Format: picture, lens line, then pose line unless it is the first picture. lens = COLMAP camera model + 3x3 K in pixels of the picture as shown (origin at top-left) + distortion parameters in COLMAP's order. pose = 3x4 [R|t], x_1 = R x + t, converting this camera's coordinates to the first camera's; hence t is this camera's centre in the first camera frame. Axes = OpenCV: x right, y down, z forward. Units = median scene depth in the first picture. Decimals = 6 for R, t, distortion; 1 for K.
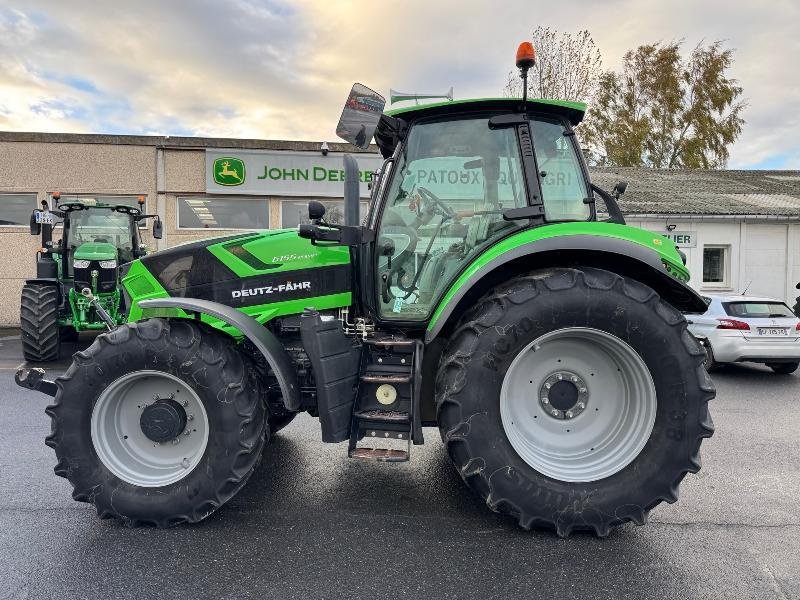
lens RADIAL K [[565.0, 0, 399.3], [0, 565.0, 301.0], [0, 0, 1]] dist [0.036661, -0.001025]
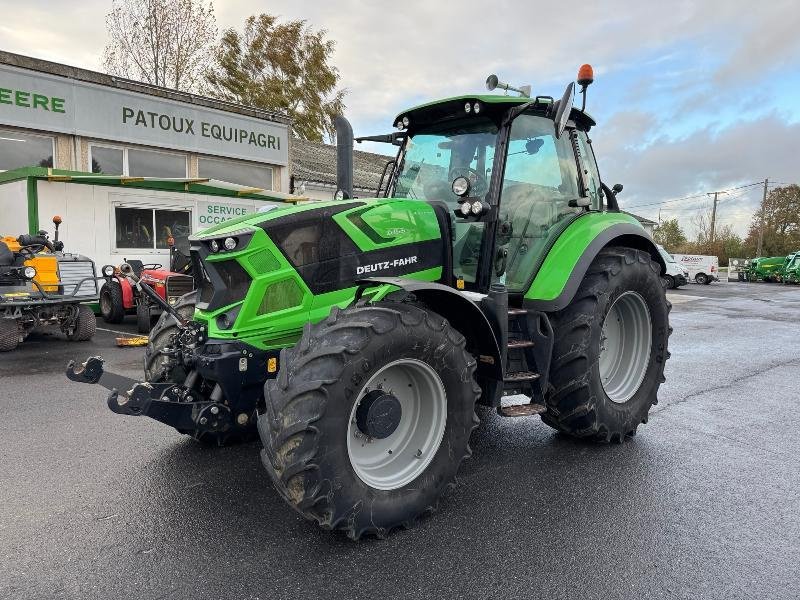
lens RADIAL K [[551.5, 0, 399.3], [0, 551.5, 300.9], [0, 0, 1]] dist [0.094939, -0.110207]
pose [[0.749488, -0.055448, 0.659691, -0.903784], [0.002660, 0.996731, 0.080753, -0.037731], [-0.662012, -0.058769, 0.747185, 0.321151]]
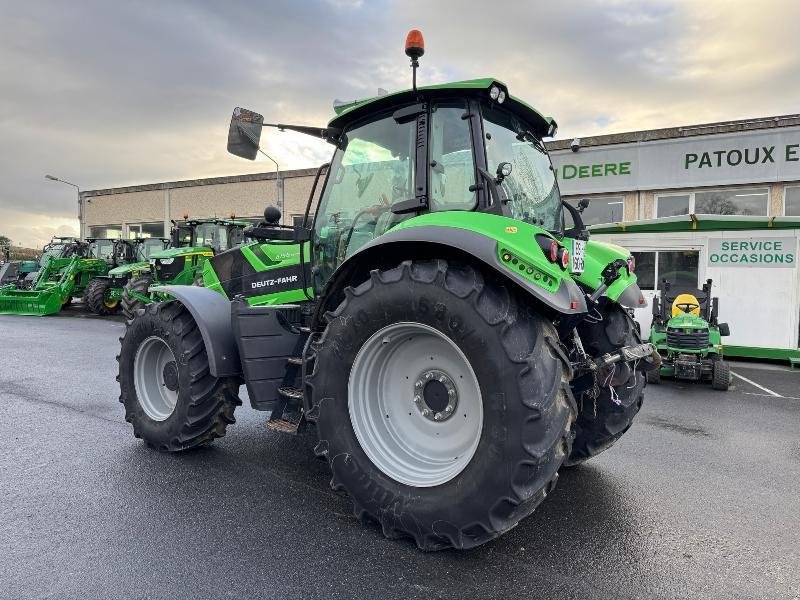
lens RADIAL K [[555.7, 0, 398.6], [0, 555.7, 300.0], [0, 0, 1]] dist [0.089534, -0.125824]
pose [[0.806151, 0.029091, -0.590995, 0.769224], [-0.033038, 0.999446, 0.004131, 0.005147], [0.590787, 0.016195, 0.806665, 0.208355]]
